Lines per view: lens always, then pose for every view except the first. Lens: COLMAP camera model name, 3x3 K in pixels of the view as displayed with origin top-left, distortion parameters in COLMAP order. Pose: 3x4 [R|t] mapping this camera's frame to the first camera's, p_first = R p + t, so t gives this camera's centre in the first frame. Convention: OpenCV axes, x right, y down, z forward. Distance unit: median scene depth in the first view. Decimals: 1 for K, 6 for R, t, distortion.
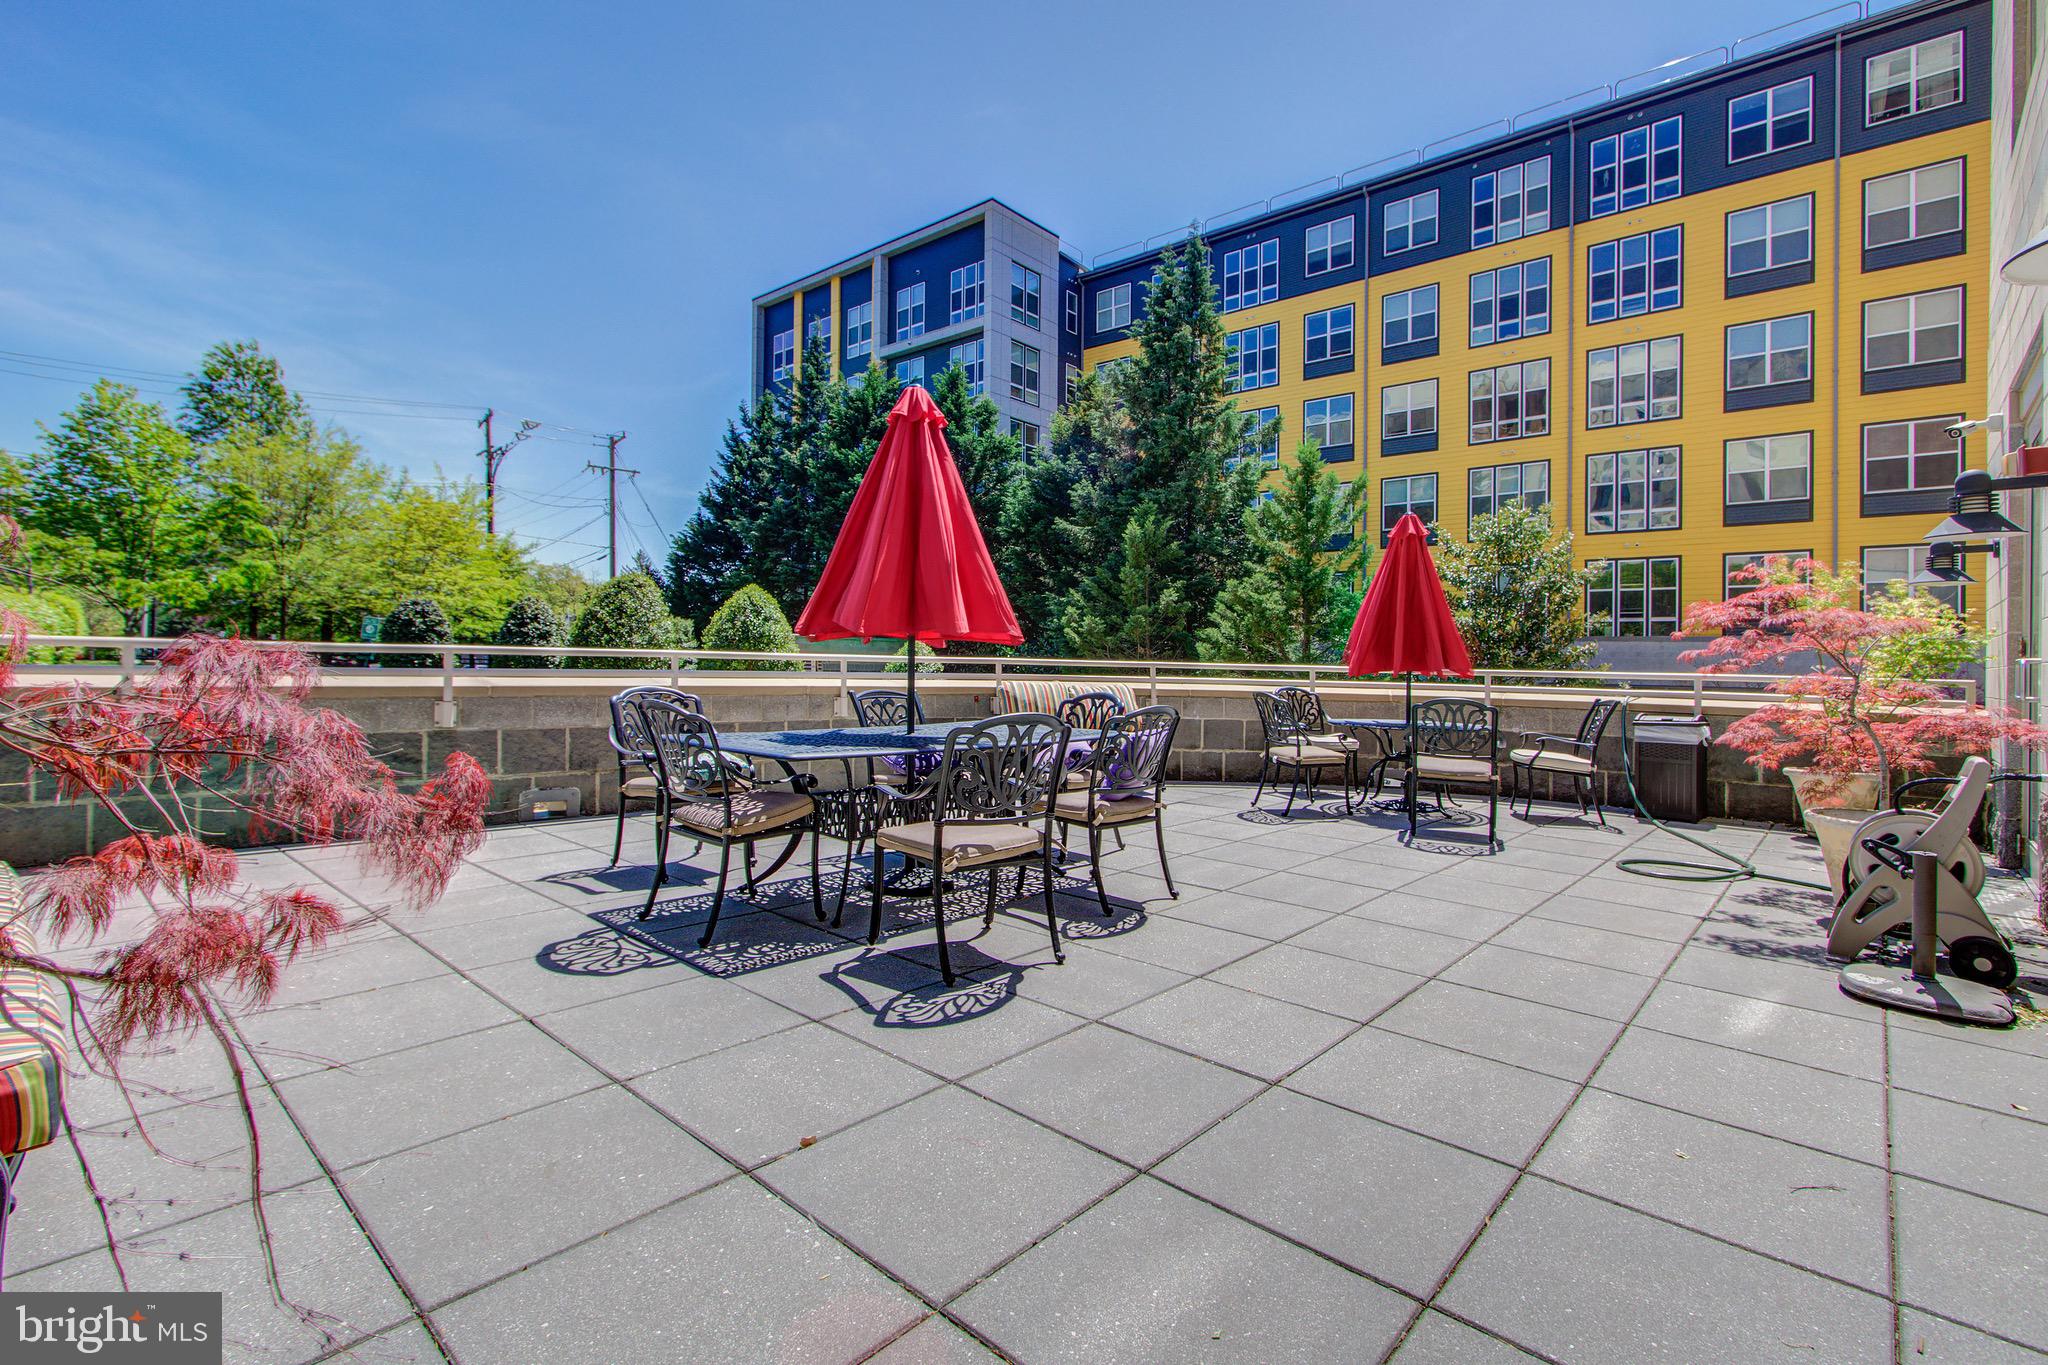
lens RADIAL K [[959.8, 0, 1019.6], [0, 959.8, 657.9], [0, 0, 1]] dist [0.003458, 0.000220]
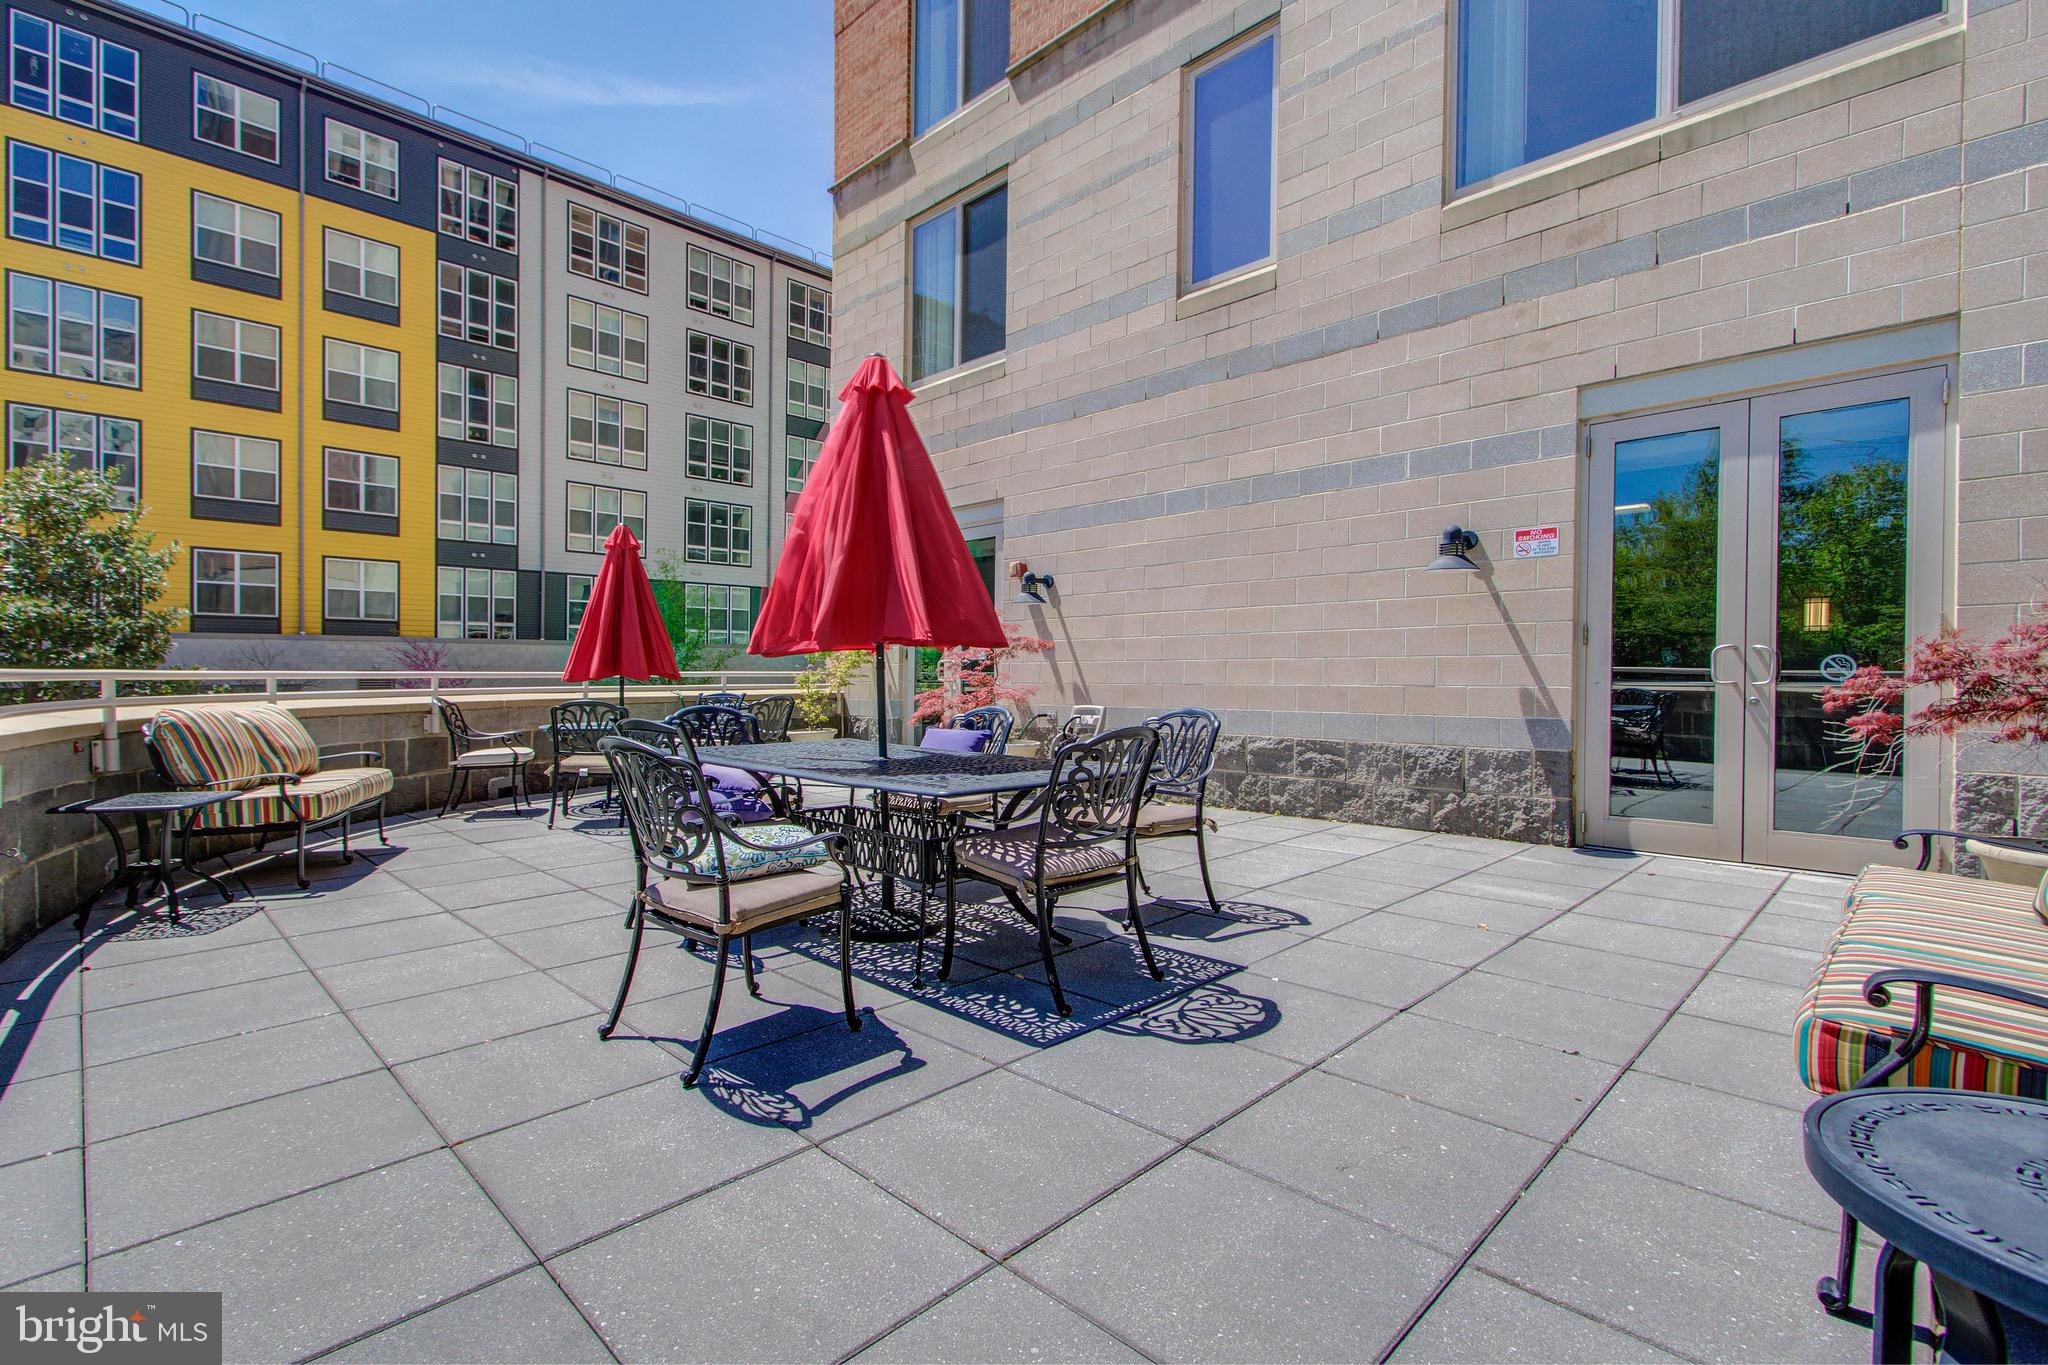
lens RADIAL K [[922.1, 0, 1024.0], [0, 922.1, 682.5], [0, 0, 1]] dist [-0.002314, -0.000591]
pose [[0.039325, -0.029878, 0.998780, -0.379446], [-0.001849, 0.999549, 0.029974, -0.005554], [-0.999225, -0.003026, 0.039252, 0.338795]]
